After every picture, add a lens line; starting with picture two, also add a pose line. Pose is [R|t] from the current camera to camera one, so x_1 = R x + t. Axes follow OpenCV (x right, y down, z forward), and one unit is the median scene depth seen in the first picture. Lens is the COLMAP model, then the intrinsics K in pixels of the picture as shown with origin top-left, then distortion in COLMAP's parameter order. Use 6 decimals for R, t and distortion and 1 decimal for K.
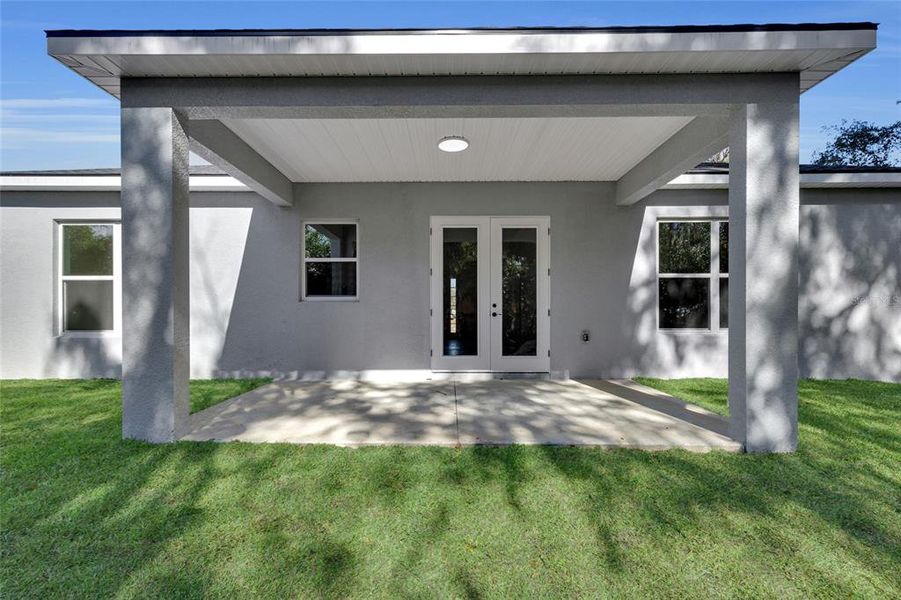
lens RADIAL K [[406.1, 0, 451.5], [0, 406.1, 301.1], [0, 0, 1]] dist [-0.005394, -0.000436]
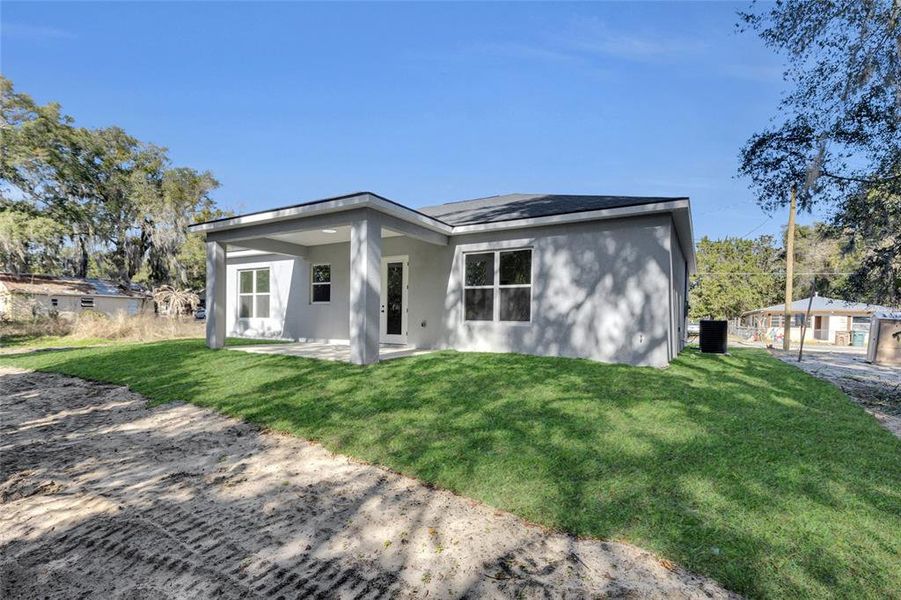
lens RADIAL K [[406.1, 0, 449.6], [0, 406.1, 304.8], [0, 0, 1]] dist [-0.005394, -0.000436]
pose [[0.870447, -0.003149, -0.492251, 1.261335], [-0.005675, 0.999849, -0.016432, 0.034003], [0.492229, 0.017096, 0.870298, -0.438089]]
